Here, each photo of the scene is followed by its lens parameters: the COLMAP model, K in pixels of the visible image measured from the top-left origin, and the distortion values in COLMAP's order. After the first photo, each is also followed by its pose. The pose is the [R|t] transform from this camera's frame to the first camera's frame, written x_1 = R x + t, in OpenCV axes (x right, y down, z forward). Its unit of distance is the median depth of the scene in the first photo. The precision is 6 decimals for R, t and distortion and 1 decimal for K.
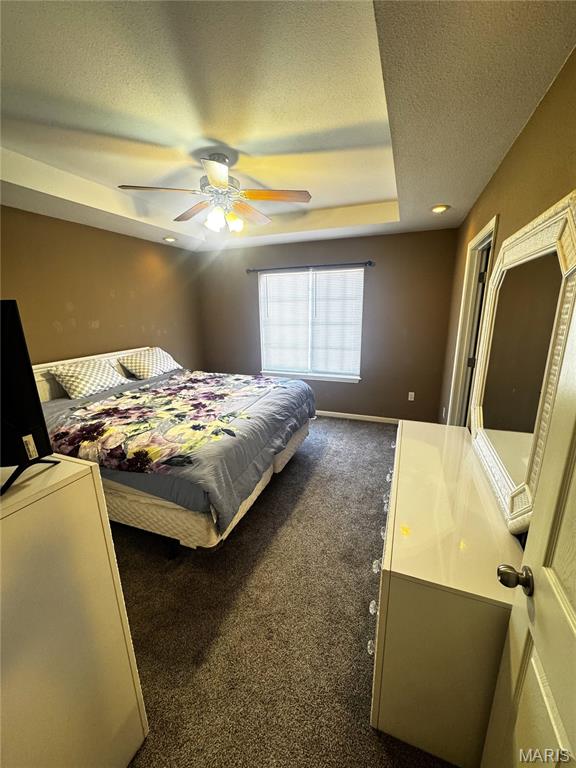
lens RADIAL K [[306.0, 0, 293.9], [0, 306.0, 383.4], [0, 0, 1]] dist [-0.000353, 0.000082]
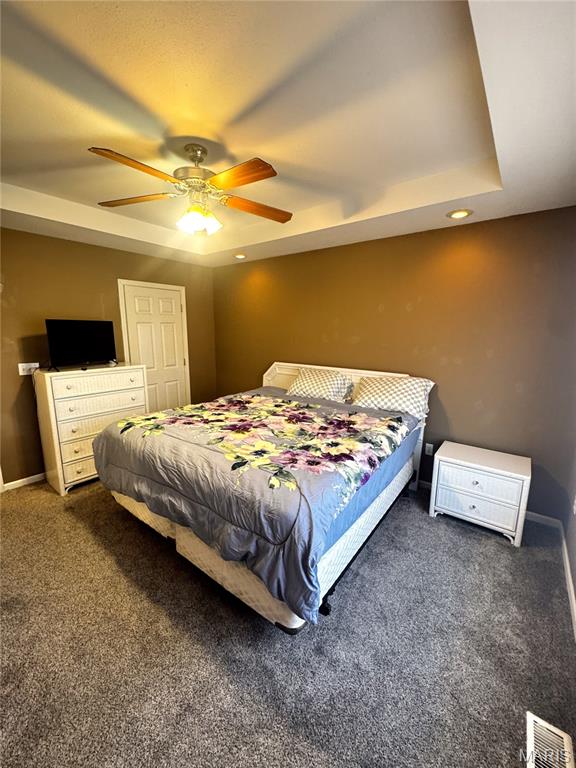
lens RADIAL K [[303.5, 0, 288.2], [0, 303.5, 395.9], [0, 0, 1]] dist [0.000042, -0.000006]
pose [[-0.293582, 0.250363, -0.922566, 0.446226], [-0.228739, 0.918659, 0.322093, -0.325394], [0.928164, 0.305588, -0.212434, 1.178309]]
